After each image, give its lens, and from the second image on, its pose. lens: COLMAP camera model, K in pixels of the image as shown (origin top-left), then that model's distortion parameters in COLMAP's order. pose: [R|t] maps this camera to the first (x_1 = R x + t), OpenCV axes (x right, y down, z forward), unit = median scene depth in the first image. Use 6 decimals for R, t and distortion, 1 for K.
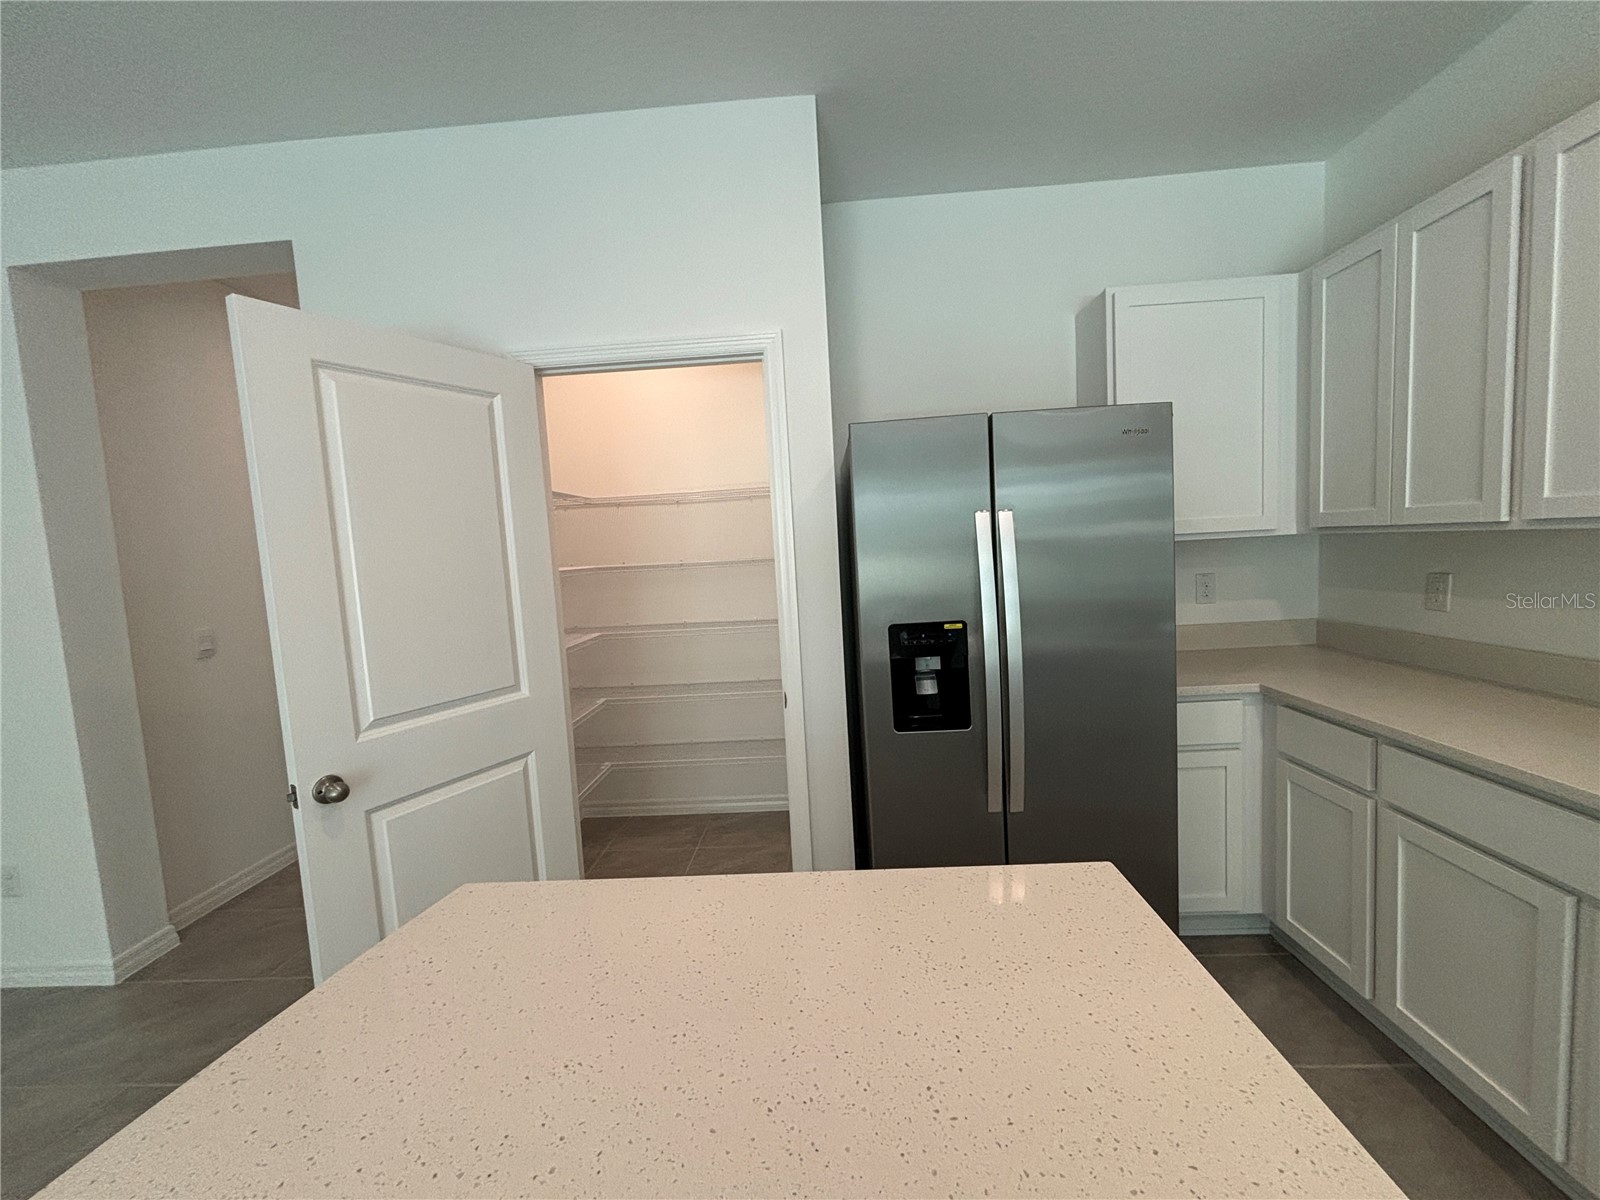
lens RADIAL K [[643.0, 0, 806.3], [0, 643.0, 599.9], [0, 0, 1]] dist [0.004289, -0.000700]
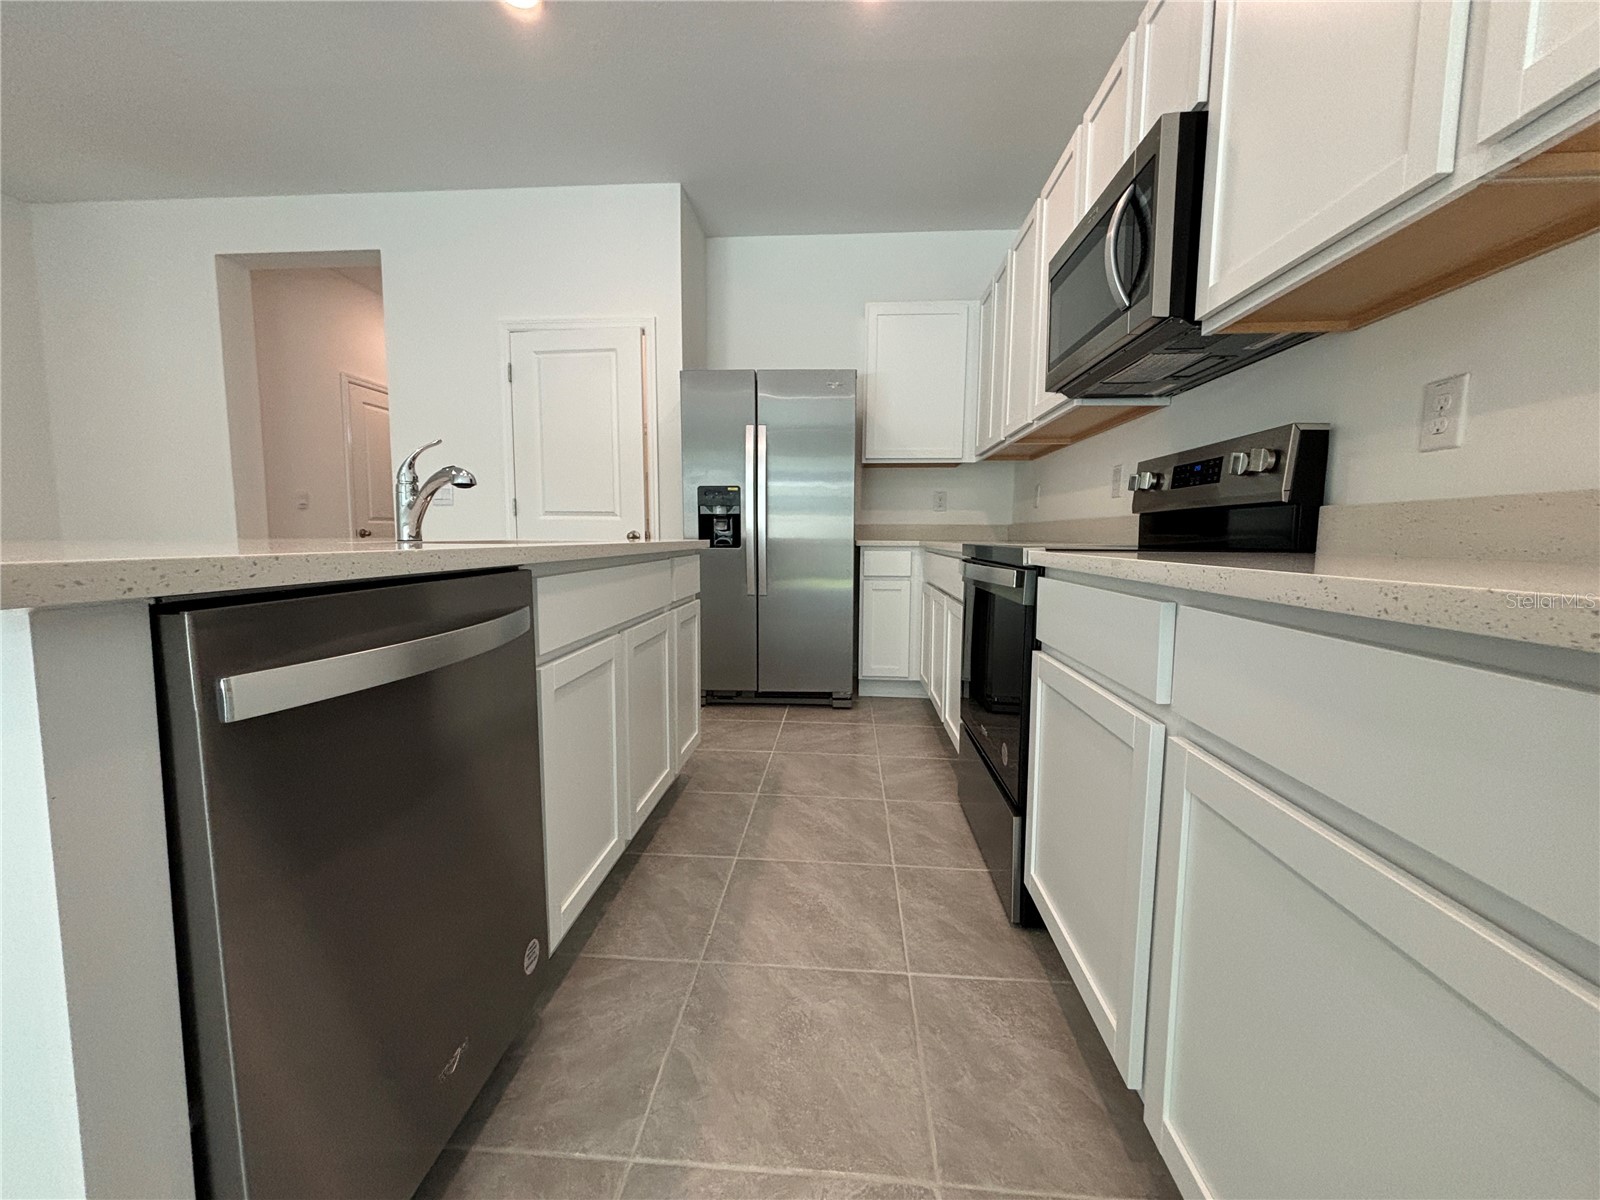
lens RADIAL K [[643.0, 0, 795.4], [0, 643.0, 603.3], [0, 0, 1]] dist [0.004289, -0.000700]
pose [[0.997530, 0.066471, -0.022693, 0.417845], [-0.065936, 0.997546, 0.023550, 0.276054], [0.024203, -0.021996, 0.999465, -0.725263]]
